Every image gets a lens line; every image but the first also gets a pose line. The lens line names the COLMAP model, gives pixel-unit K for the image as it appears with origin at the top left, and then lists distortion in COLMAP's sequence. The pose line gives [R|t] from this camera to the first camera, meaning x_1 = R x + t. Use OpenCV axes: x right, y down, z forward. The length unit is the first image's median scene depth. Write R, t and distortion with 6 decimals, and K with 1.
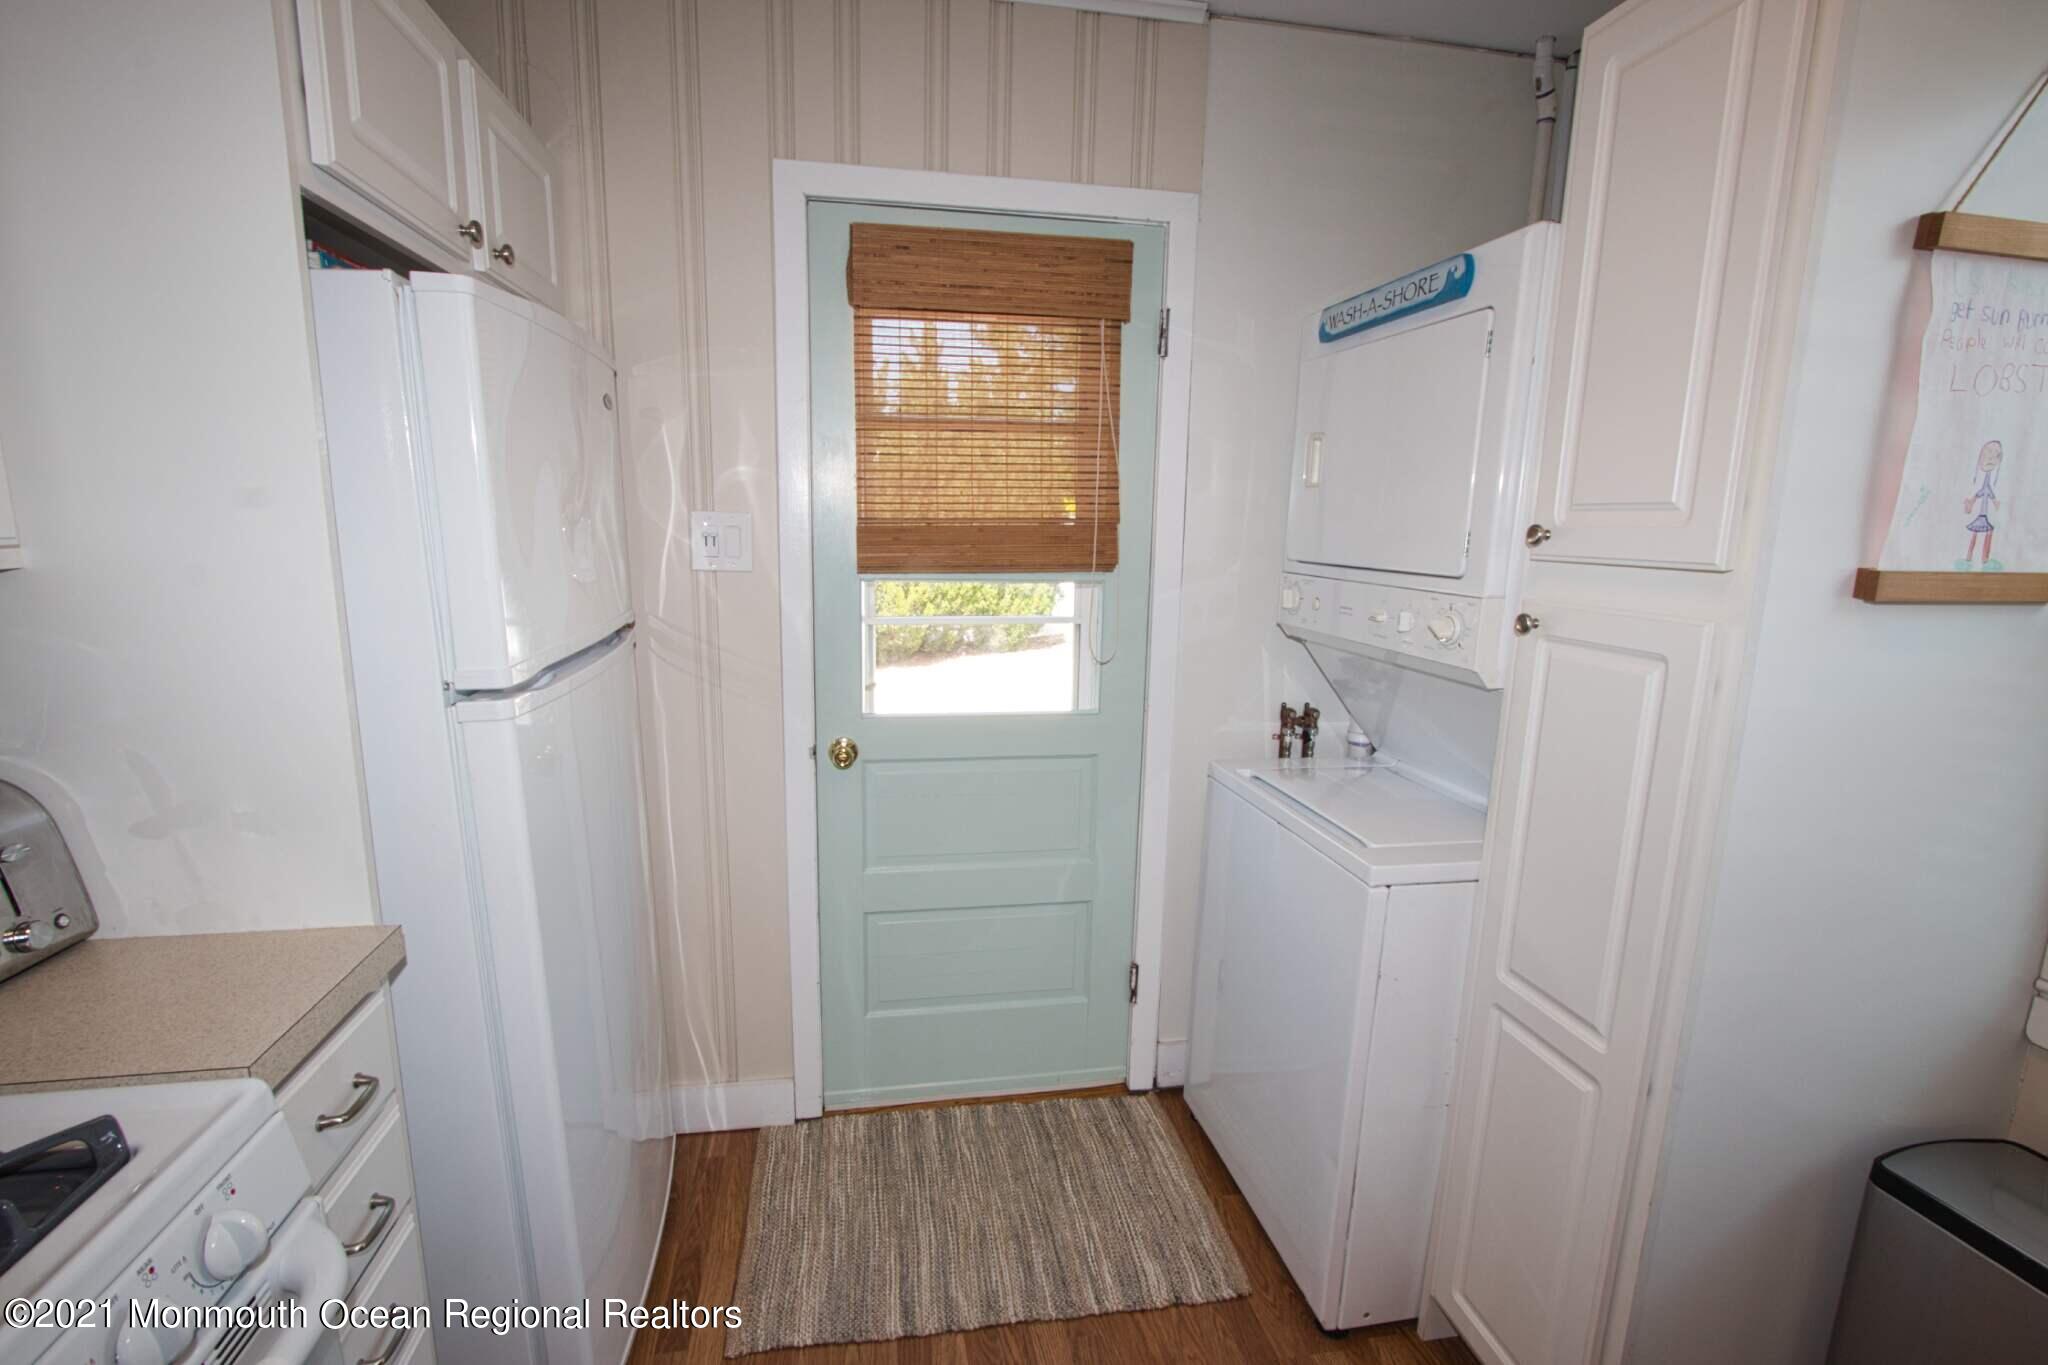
lens RADIAL K [[932.5, 0, 994.3], [0, 932.5, 694.0], [0, 0, 1]] dist [-0.021617, 0.001923]
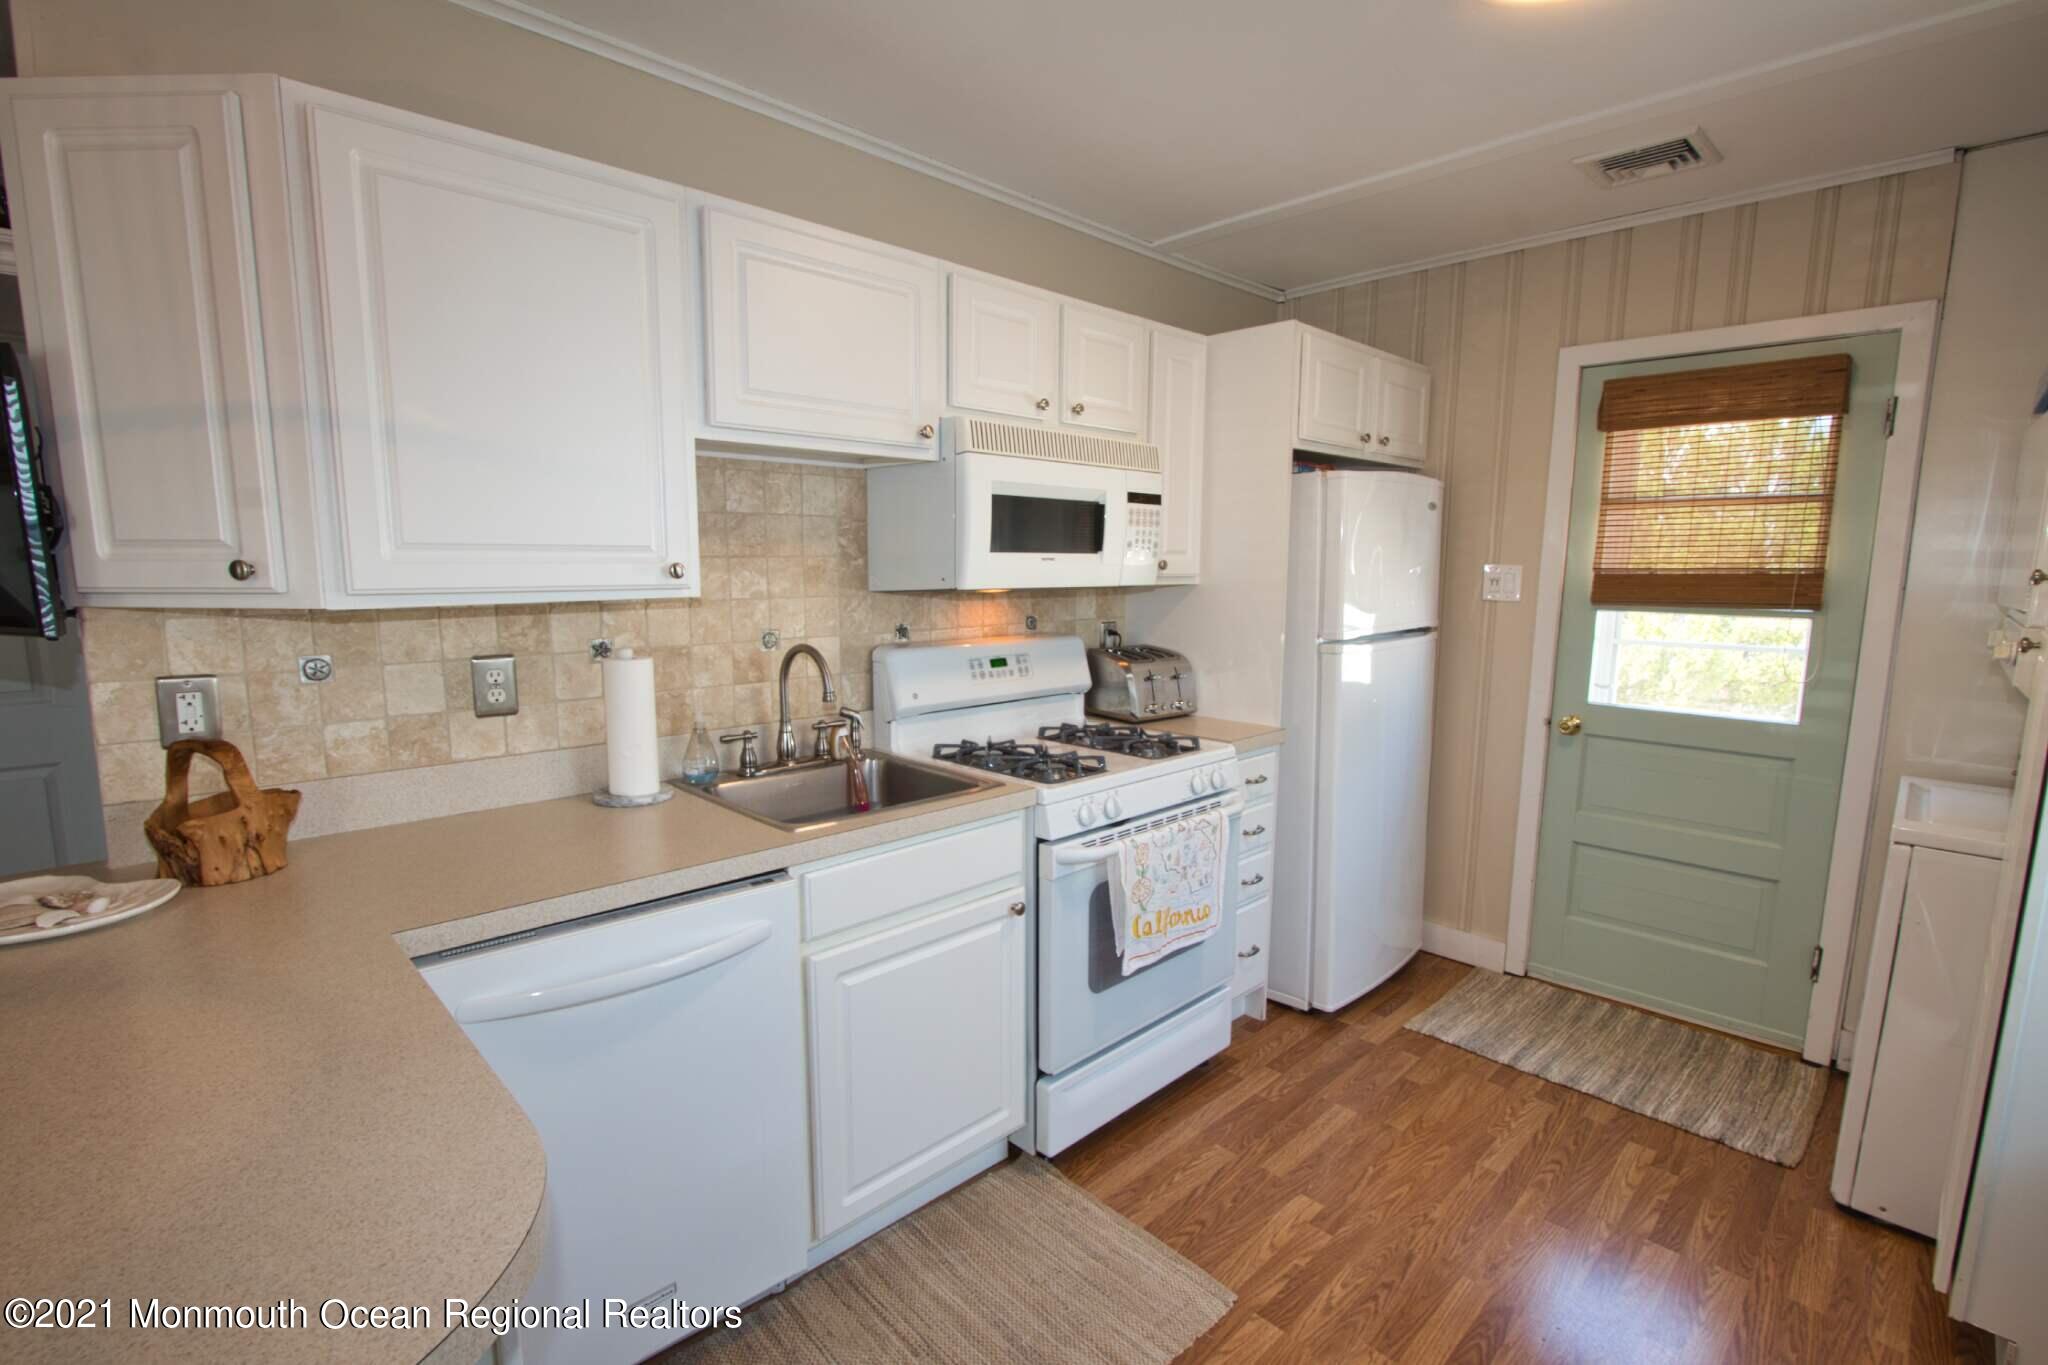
lens RADIAL K [[932.5, 0, 1021.9], [0, 932.5, 697.1], [0, 0, 1]] dist [-0.021617, 0.001923]
pose [[0.580593, 0.109141, -0.806846, 0.537022], [-0.153544, 0.987871, 0.023141, 0.124469], [0.799585, 0.110451, 0.590309, -0.593095]]
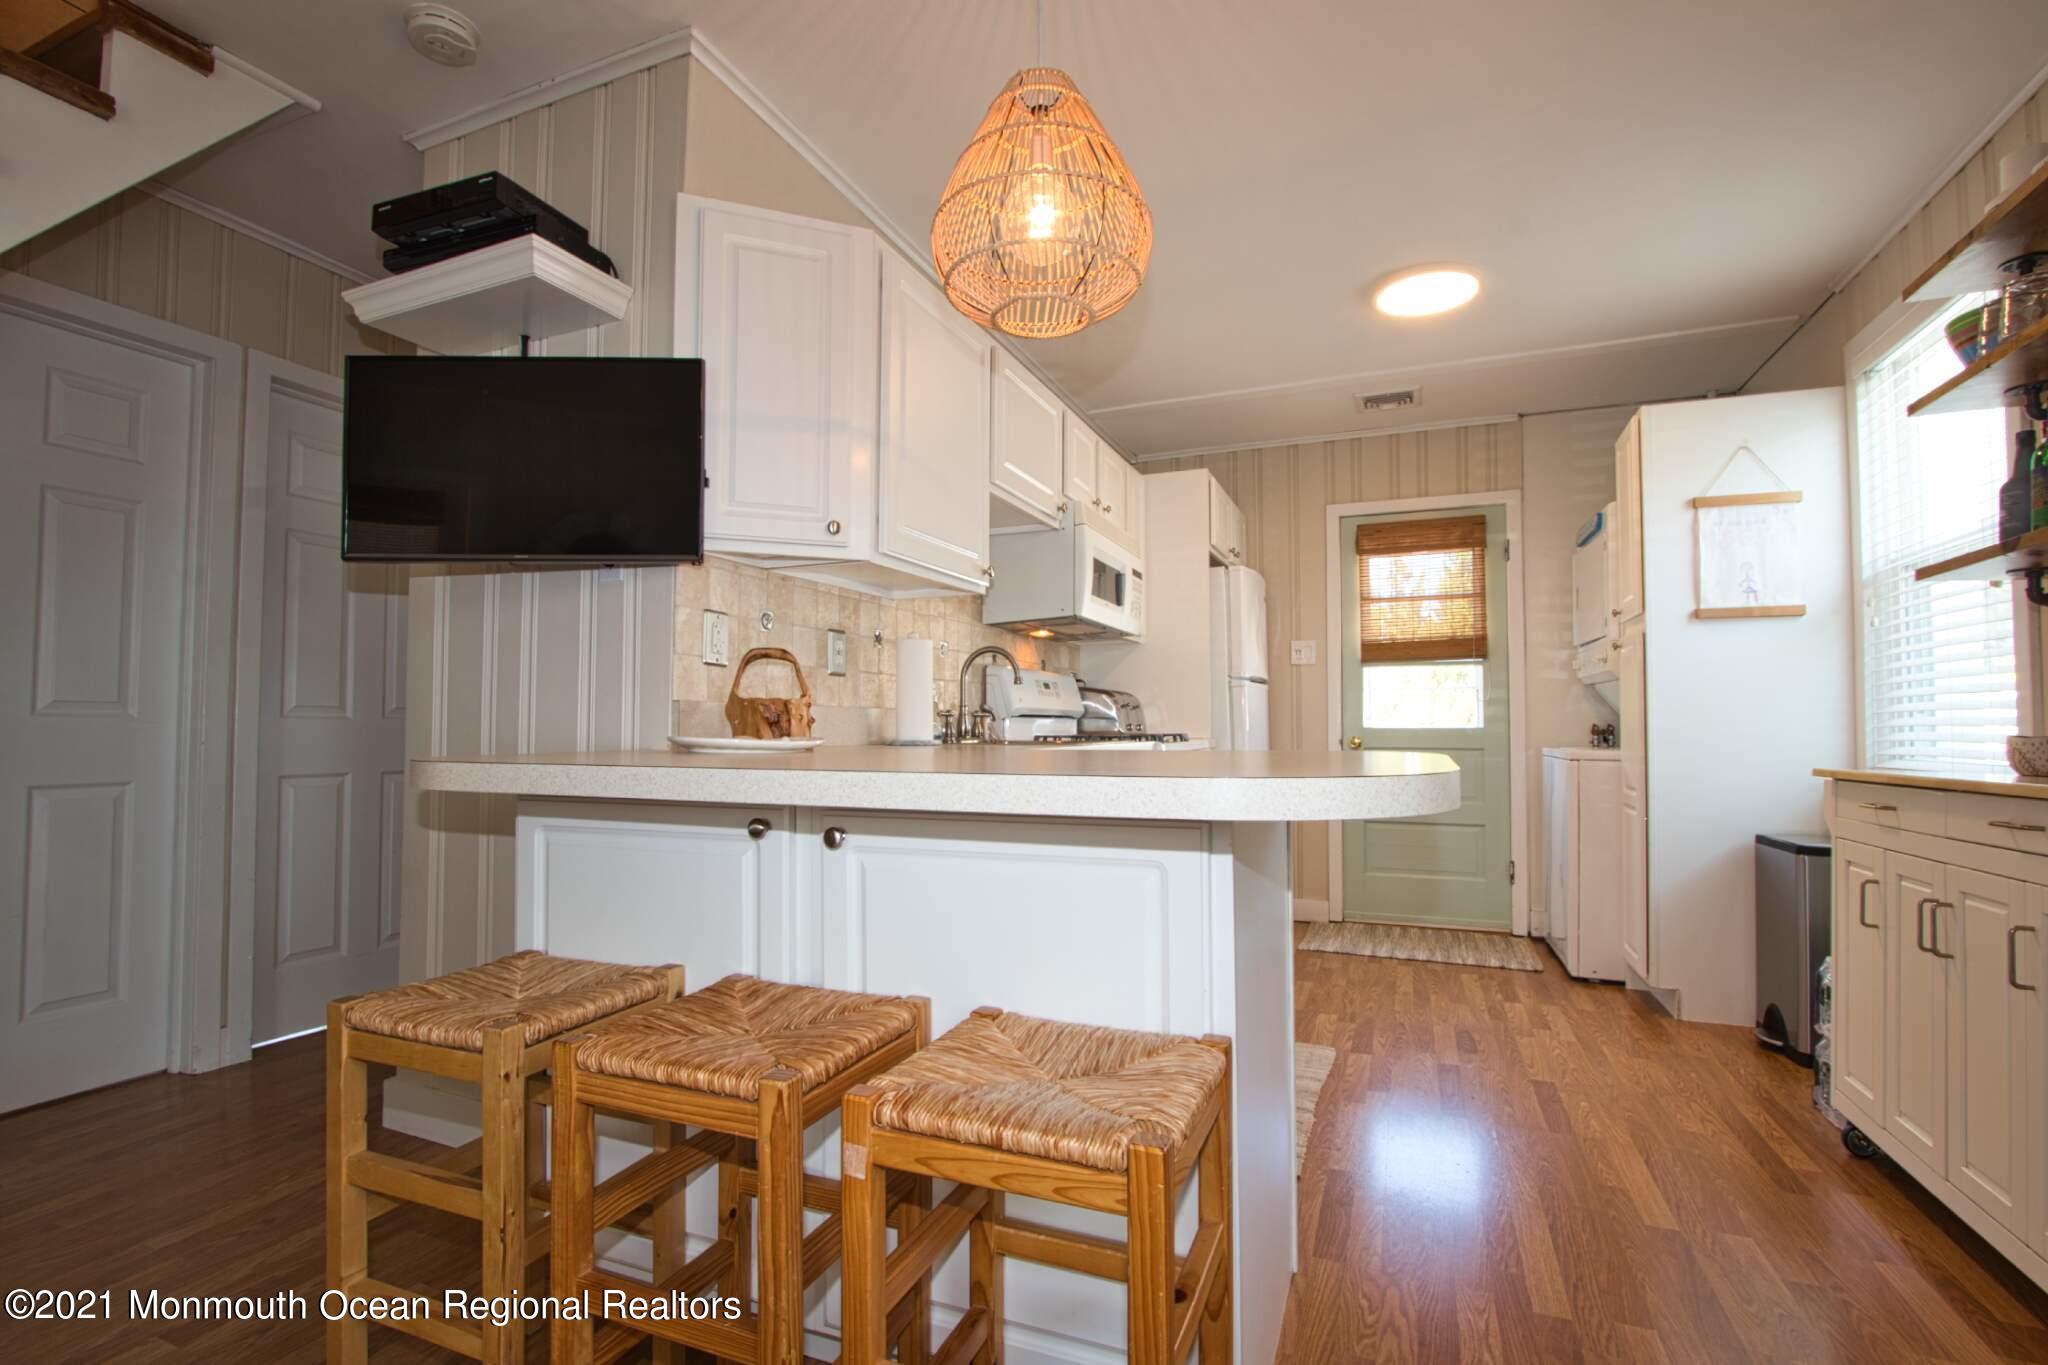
lens RADIAL K [[932.5, 0, 1019.4], [0, 932.5, 696.6], [0, 0, 1]] dist [-0.021617, 0.001923]
pose [[0.852451, -0.031699, -0.521846, 0.337842], [-0.087332, 0.975502, -0.201914, 0.500498], [0.515462, 0.217695, 0.828799, -1.359274]]
